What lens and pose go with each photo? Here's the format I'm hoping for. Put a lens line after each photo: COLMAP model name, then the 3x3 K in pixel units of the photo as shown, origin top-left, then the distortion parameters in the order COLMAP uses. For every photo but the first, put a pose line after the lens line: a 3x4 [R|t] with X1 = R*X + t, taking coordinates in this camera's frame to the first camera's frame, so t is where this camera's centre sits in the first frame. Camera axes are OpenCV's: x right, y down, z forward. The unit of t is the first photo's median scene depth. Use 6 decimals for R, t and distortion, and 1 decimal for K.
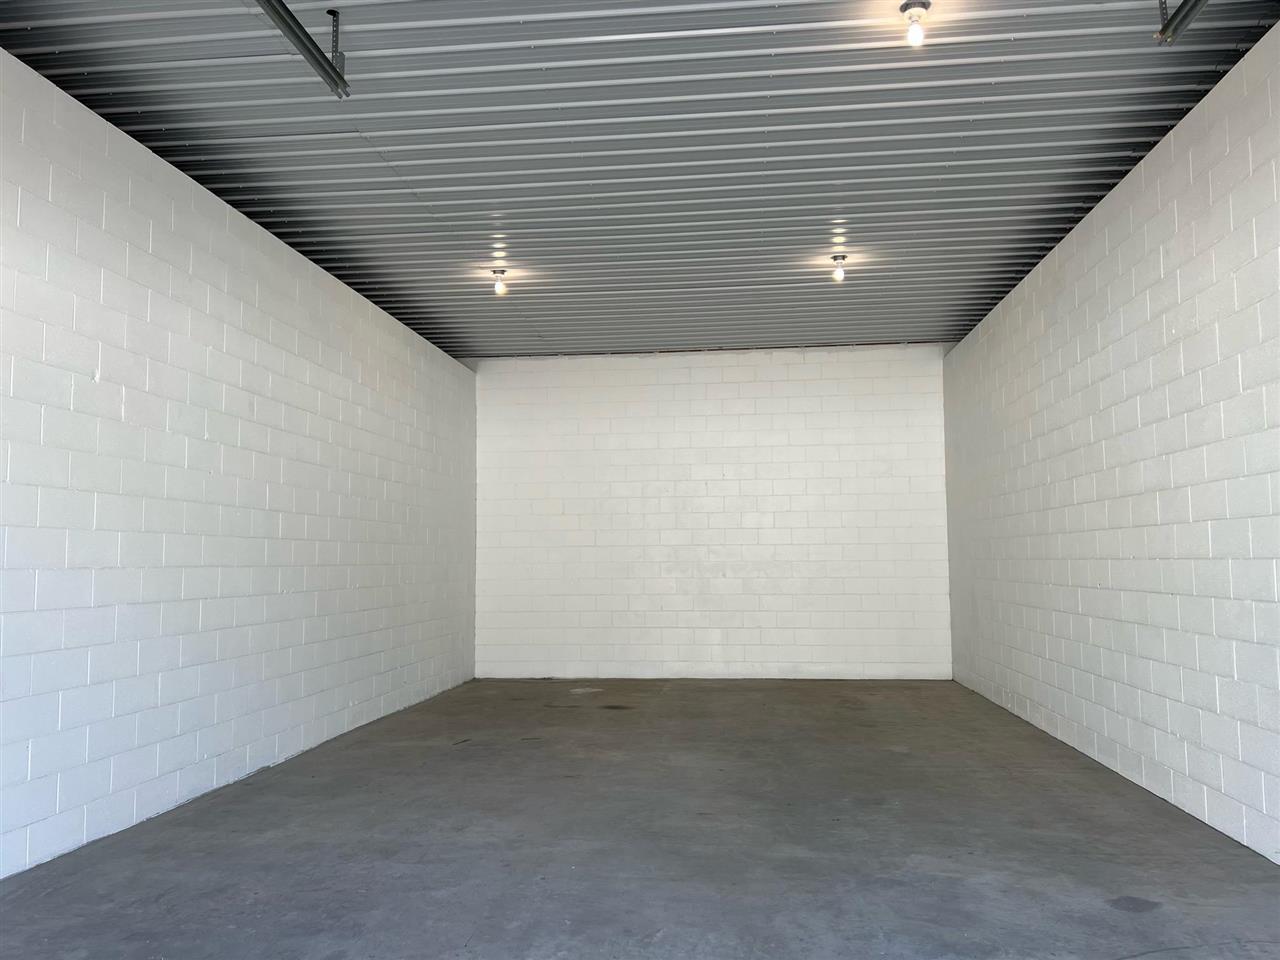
lens RADIAL K [[980.8, 0, 640.0], [0, 980.8, 480.0], [0, 0, 1]] dist [0.131723, -0.118686]
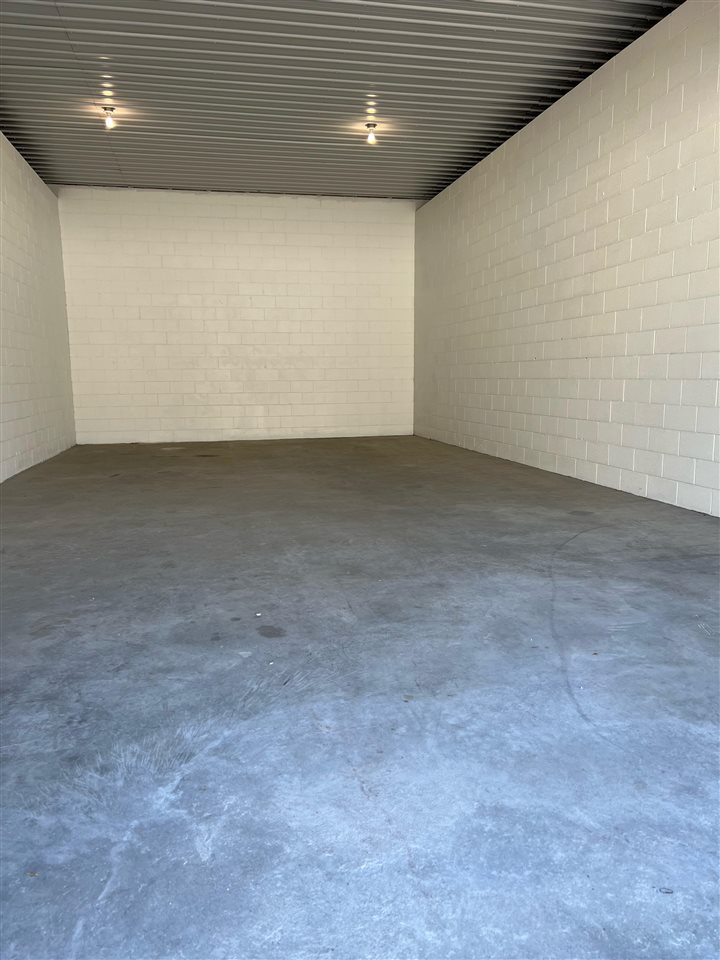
lens RADIAL K [[750.2, 0, 360.0], [0, 750.2, 480.0], [0, 0, 1]] dist [0.049925, -0.004916]
pose [[0.953525, -0.044552, 0.298003, -0.146789], [-0.020899, 0.976848, 0.212912, 0.032526], [-0.300589, -0.209245, 0.930517, -0.077039]]
